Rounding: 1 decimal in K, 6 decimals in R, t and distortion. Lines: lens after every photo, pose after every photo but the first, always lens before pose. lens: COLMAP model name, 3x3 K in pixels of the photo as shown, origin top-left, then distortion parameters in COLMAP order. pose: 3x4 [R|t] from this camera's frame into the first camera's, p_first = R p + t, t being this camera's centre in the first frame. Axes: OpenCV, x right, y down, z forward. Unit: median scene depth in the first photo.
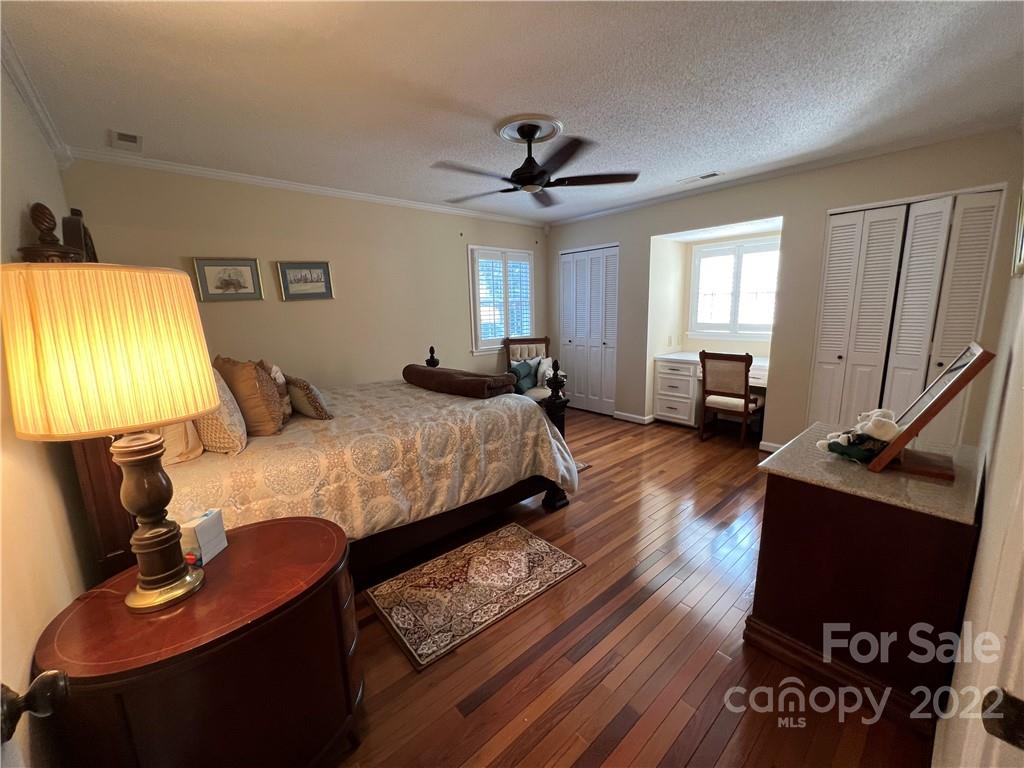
lens RADIAL K [[410.1, 0, 505.9], [0, 410.1, 381.6], [0, 0, 1]] dist [-0.001646, 0.000614]
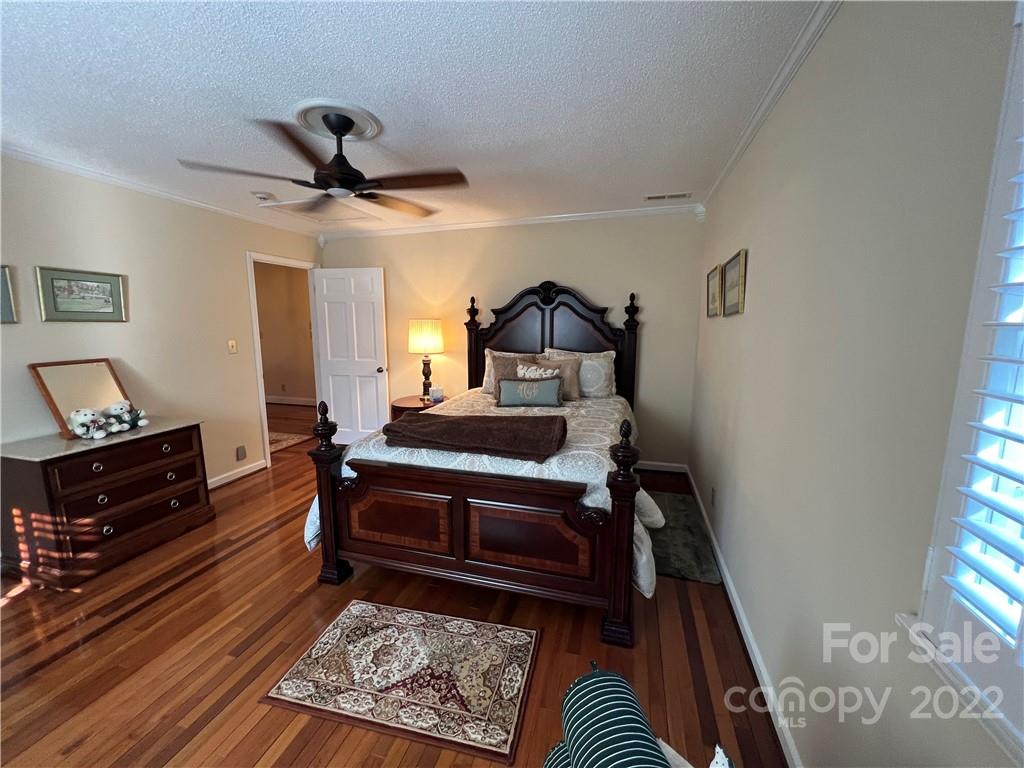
lens RADIAL K [[410.1, 0, 504.2], [0, 410.1, 382.5], [0, 0, 1]] dist [-0.001646, 0.000614]
pose [[-0.601552, -0.098184, 0.792777, -0.799953], [0.147472, 0.961711, 0.231006, -0.239196], [-0.785103, 0.255874, -0.564040, 1.211192]]
